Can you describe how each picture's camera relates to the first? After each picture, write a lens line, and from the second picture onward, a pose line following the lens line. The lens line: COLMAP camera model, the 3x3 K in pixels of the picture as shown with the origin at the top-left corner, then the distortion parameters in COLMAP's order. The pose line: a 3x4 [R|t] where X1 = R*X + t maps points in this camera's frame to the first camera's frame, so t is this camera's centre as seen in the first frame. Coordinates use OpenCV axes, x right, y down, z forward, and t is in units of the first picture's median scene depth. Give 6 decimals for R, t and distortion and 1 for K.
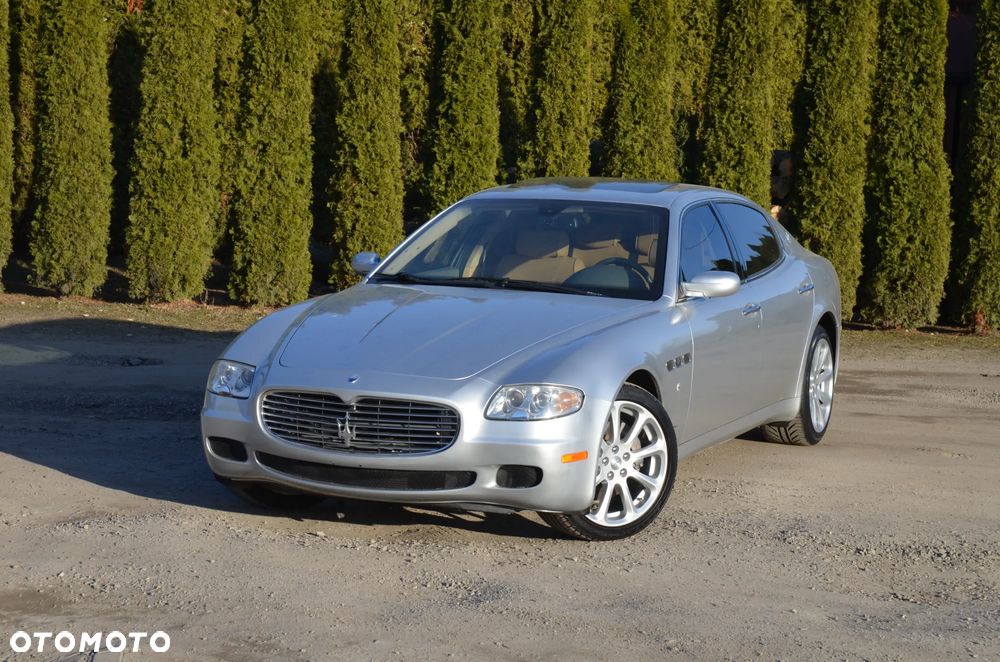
lens RADIAL K [[2022.9, 0, 520.8], [0, 2022.9, 346.5], [0, 0, 1]] dist [0.168401, 0.527589]
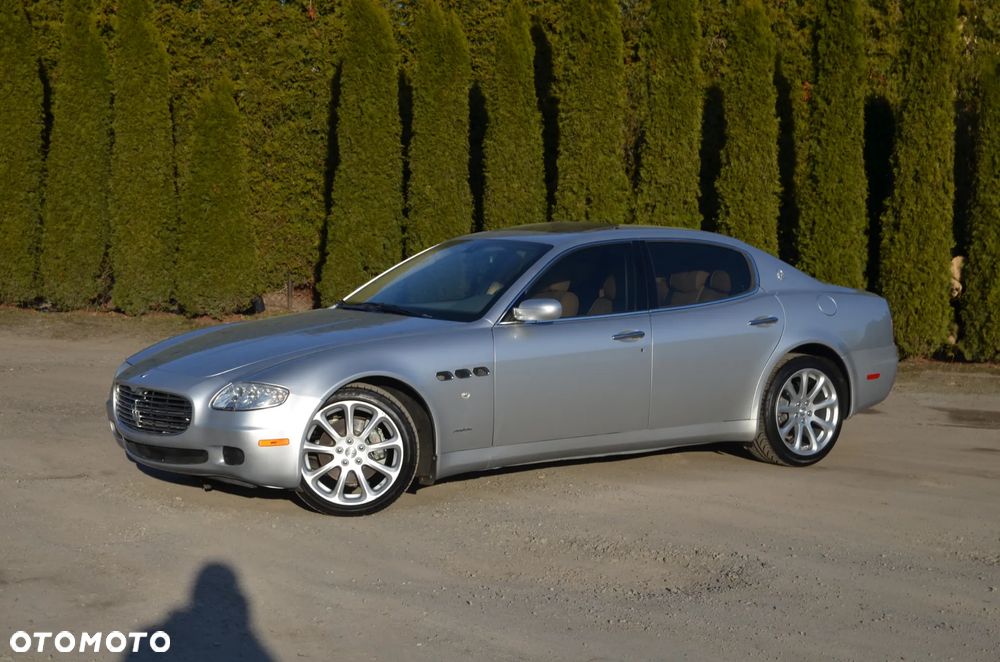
lens RADIAL K [[1860.7, 0, 515.6], [0, 1860.7, 351.6], [0, 0, 1]] dist [0.138005, 0.290614]
pose [[0.860985, 0.017673, -0.508322, 0.349566], [-0.032400, 0.999272, -0.020136, 0.008117], [0.507597, 0.033807, 0.860931, 0.038332]]
